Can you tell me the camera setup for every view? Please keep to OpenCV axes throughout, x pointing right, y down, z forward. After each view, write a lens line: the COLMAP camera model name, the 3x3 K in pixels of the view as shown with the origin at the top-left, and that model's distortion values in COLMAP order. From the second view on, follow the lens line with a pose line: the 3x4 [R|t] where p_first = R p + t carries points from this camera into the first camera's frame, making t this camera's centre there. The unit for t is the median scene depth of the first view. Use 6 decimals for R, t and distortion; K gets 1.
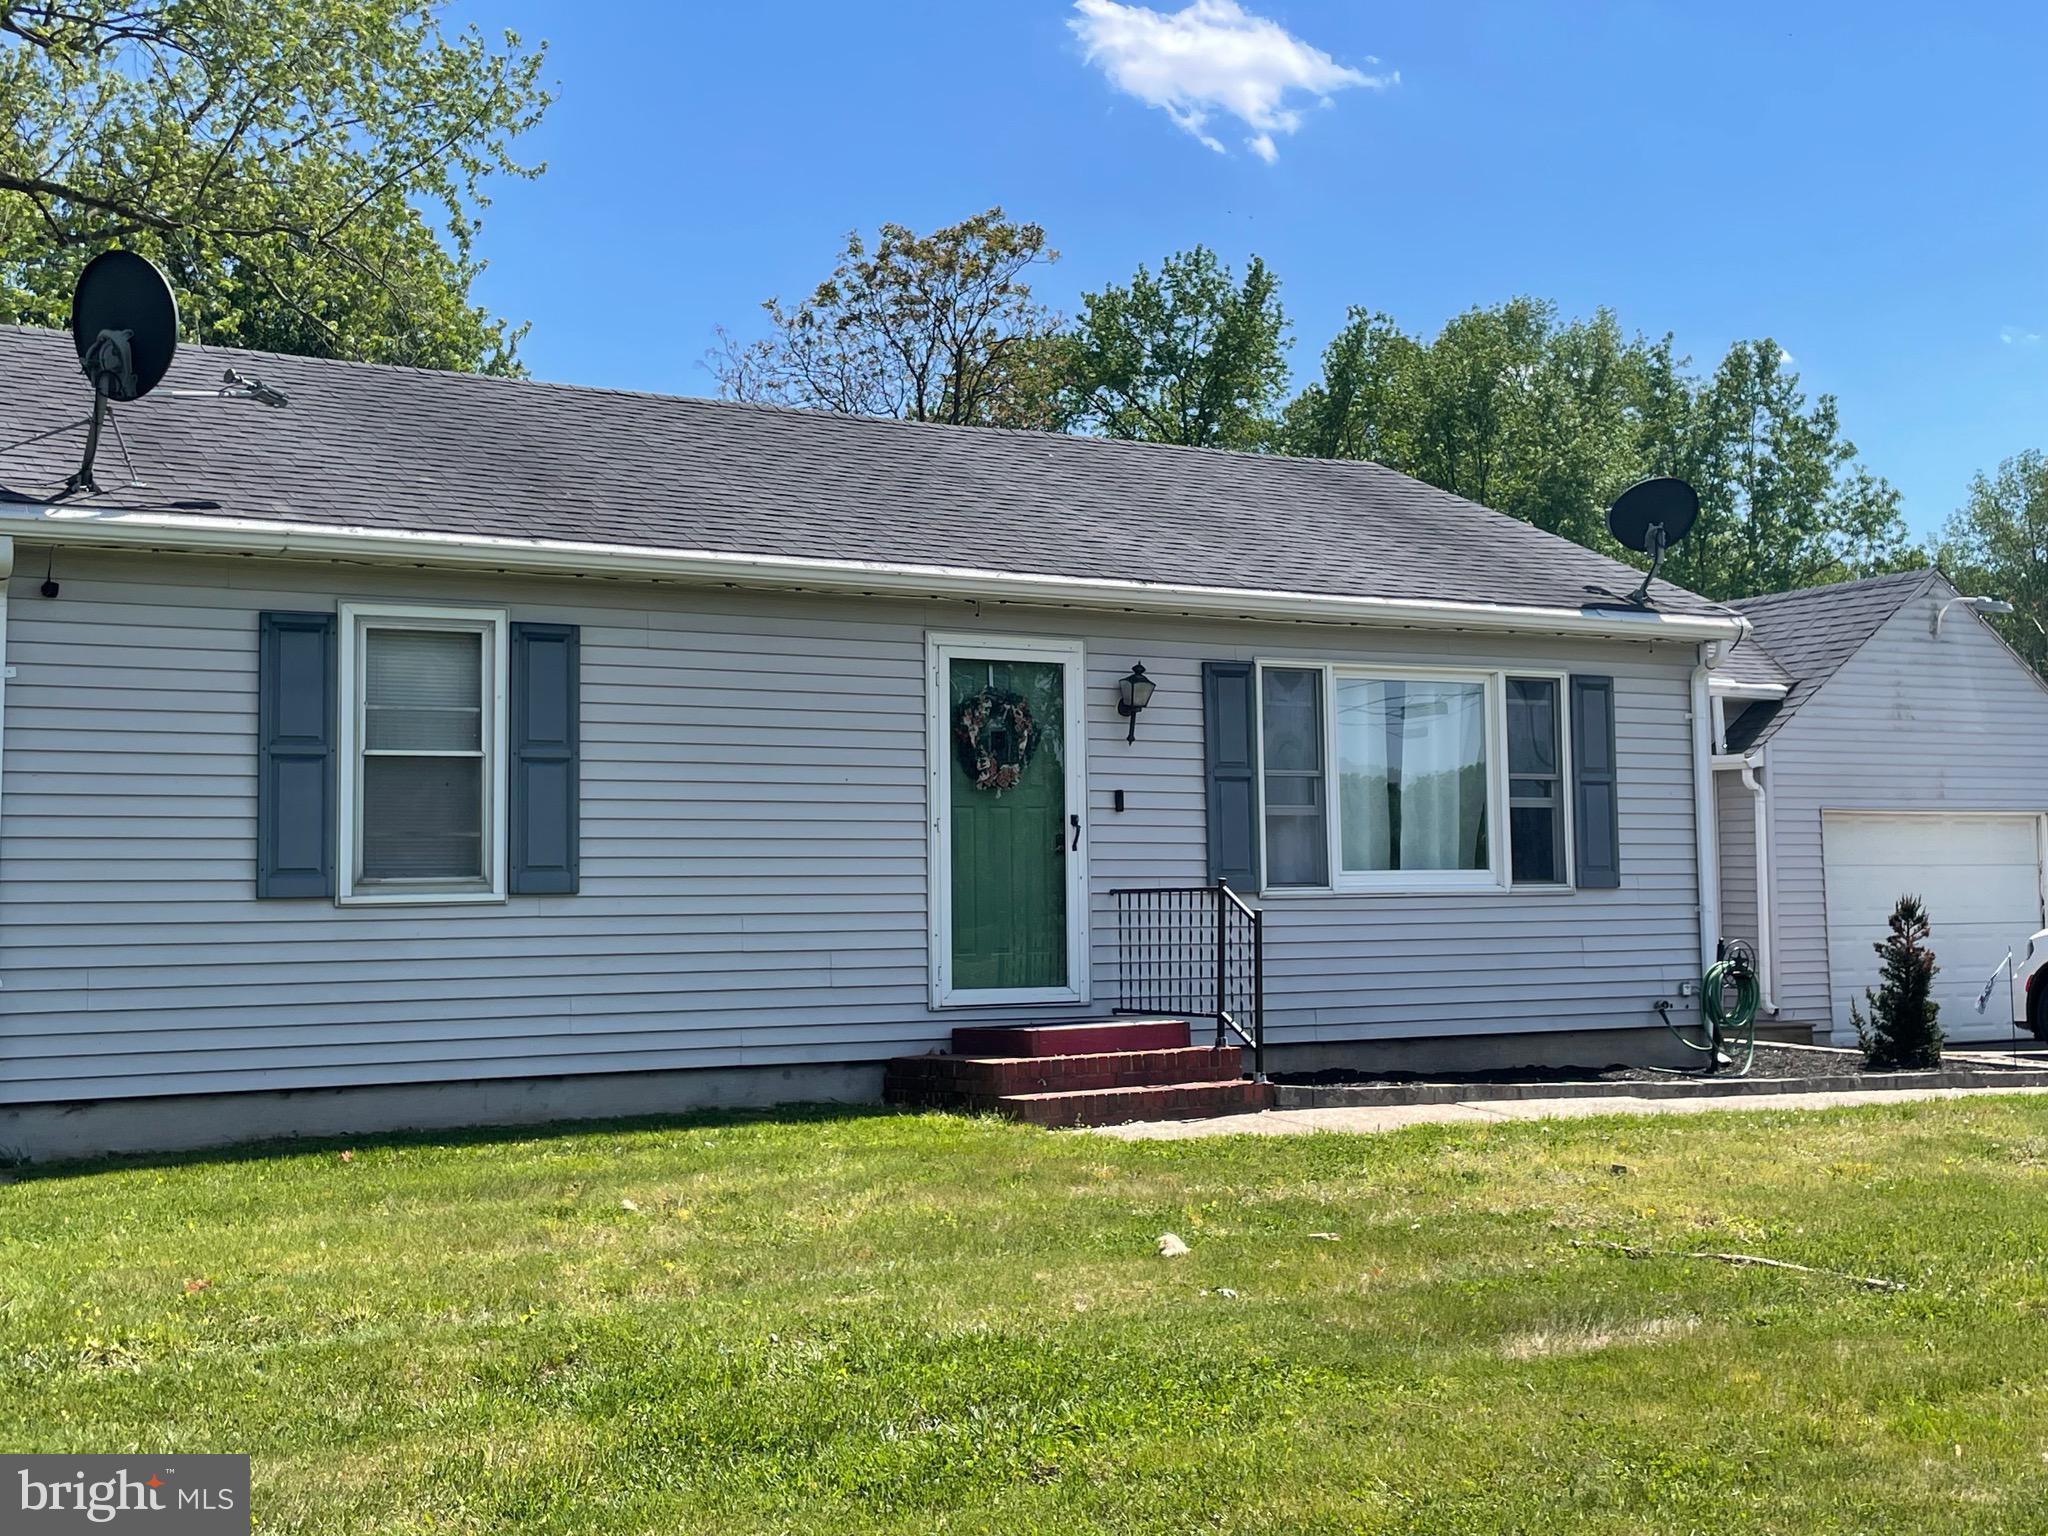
lens RADIAL K [[2476.0, 0, 1024.0], [0, 2476.0, 768.0], [0, 0, 1]] dist [0.115996, -0.466086]
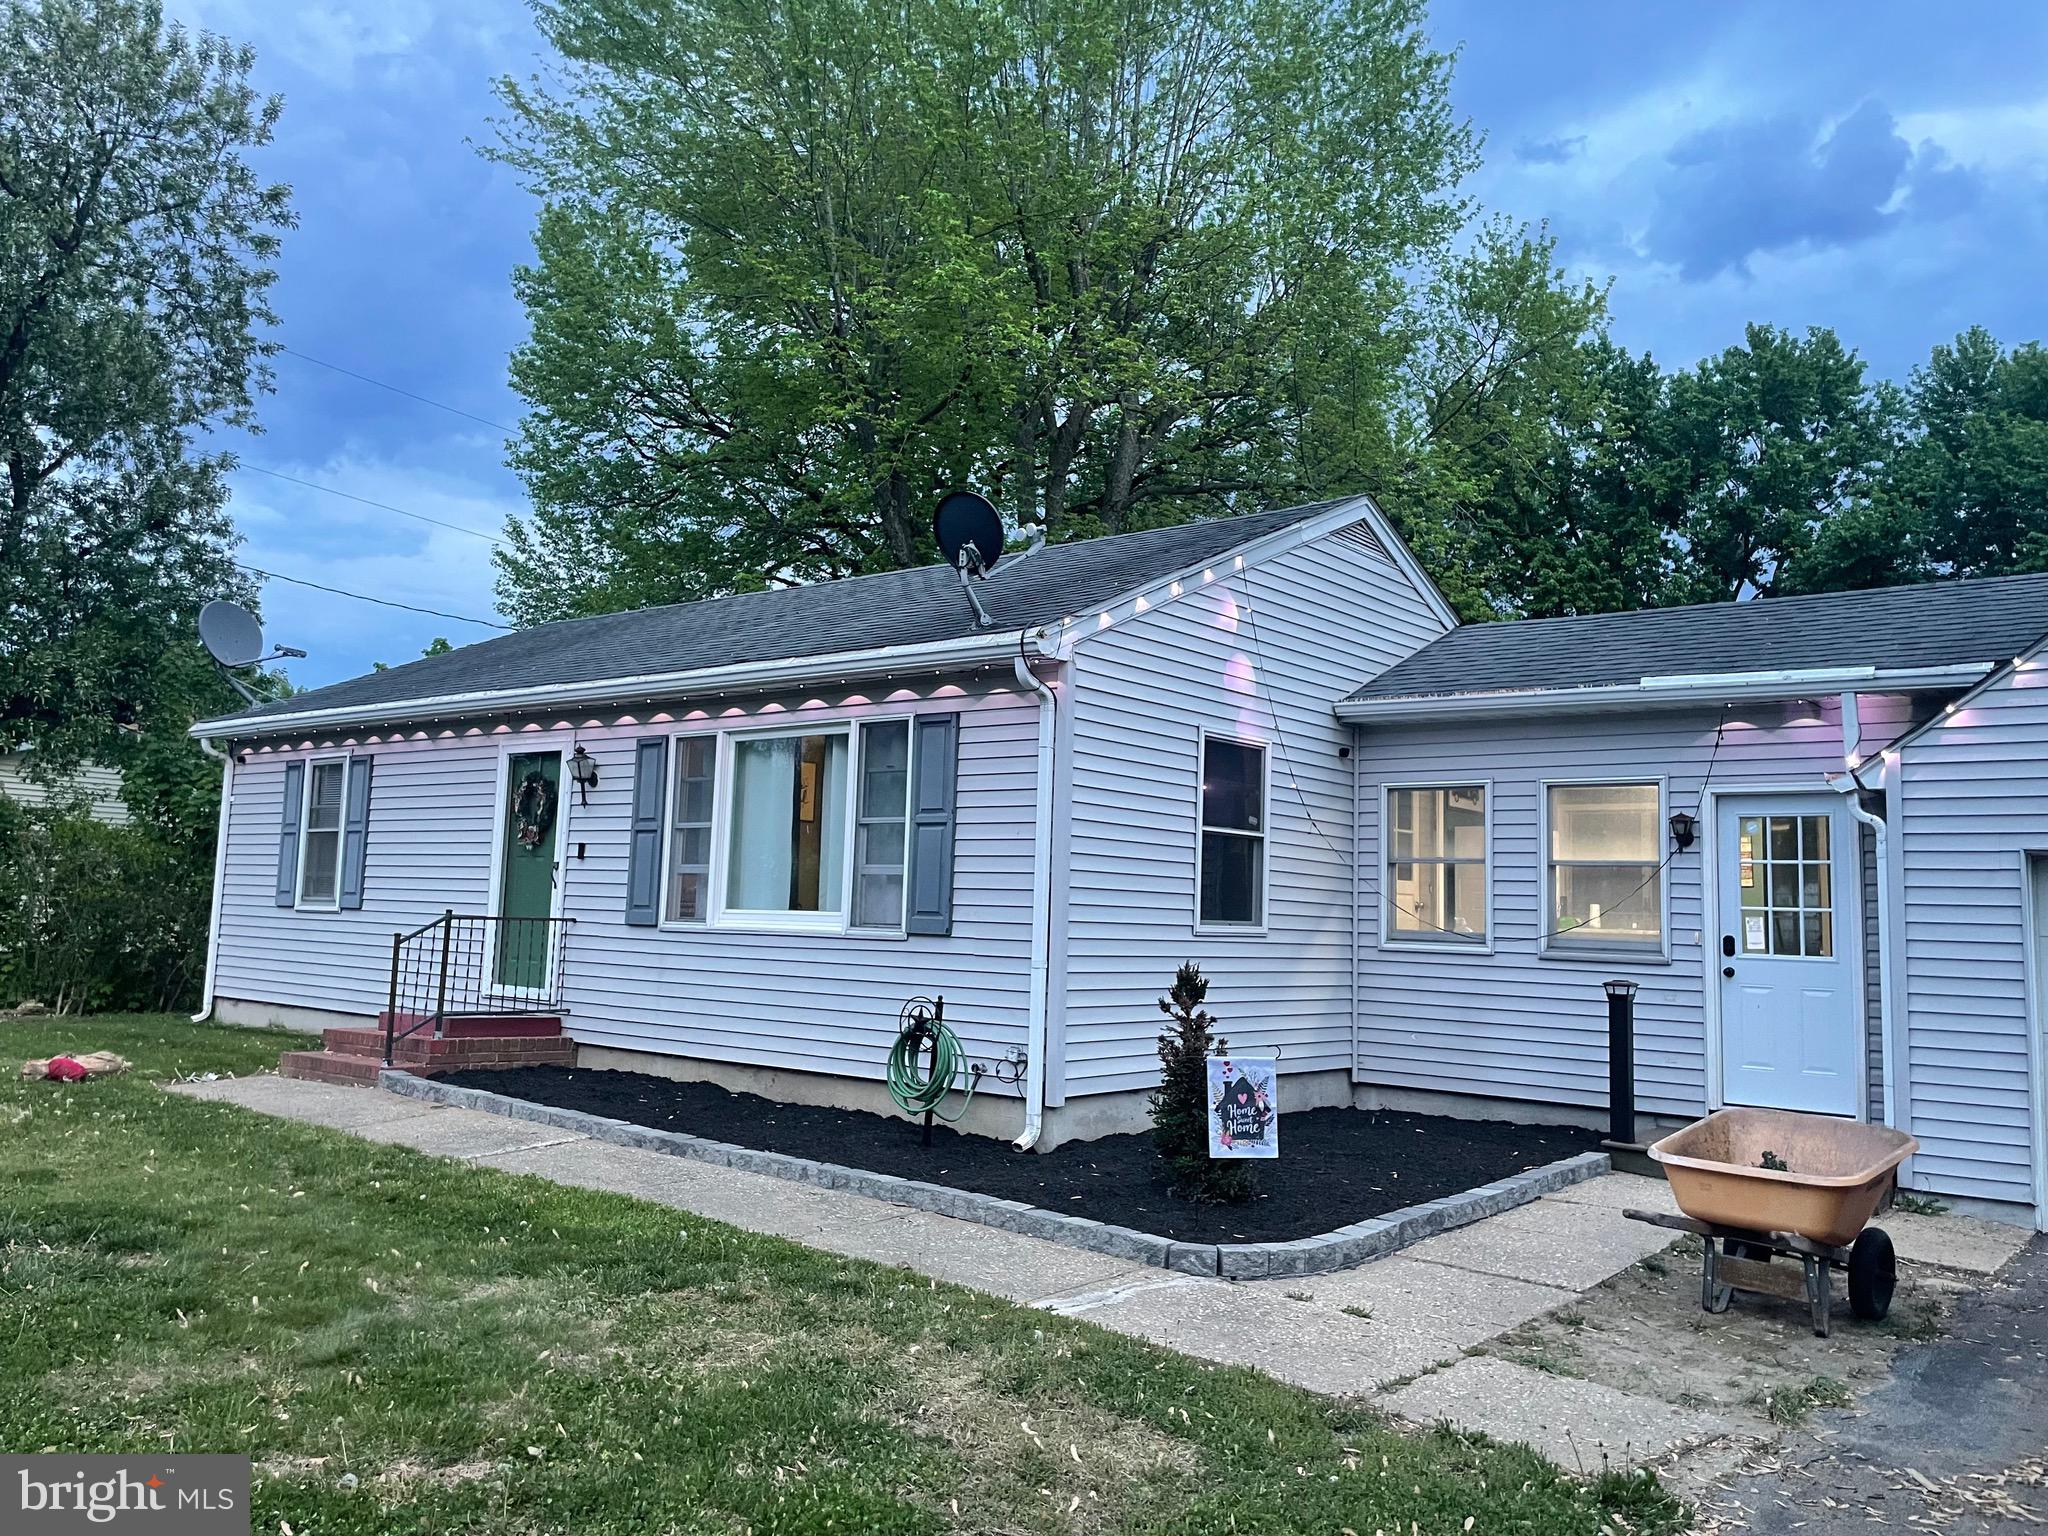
lens RADIAL K [[1550.4, 0, 1028.2], [0, 1550.4, 783.9], [0, 0, 1]] dist [0.093775, -0.120436]
pose [[0.358957, -0.056415, -0.931648, 0.856490], [0.015005, 0.998391, -0.054676, 0.025312], [0.933234, 0.005647, 0.359226, 0.879745]]
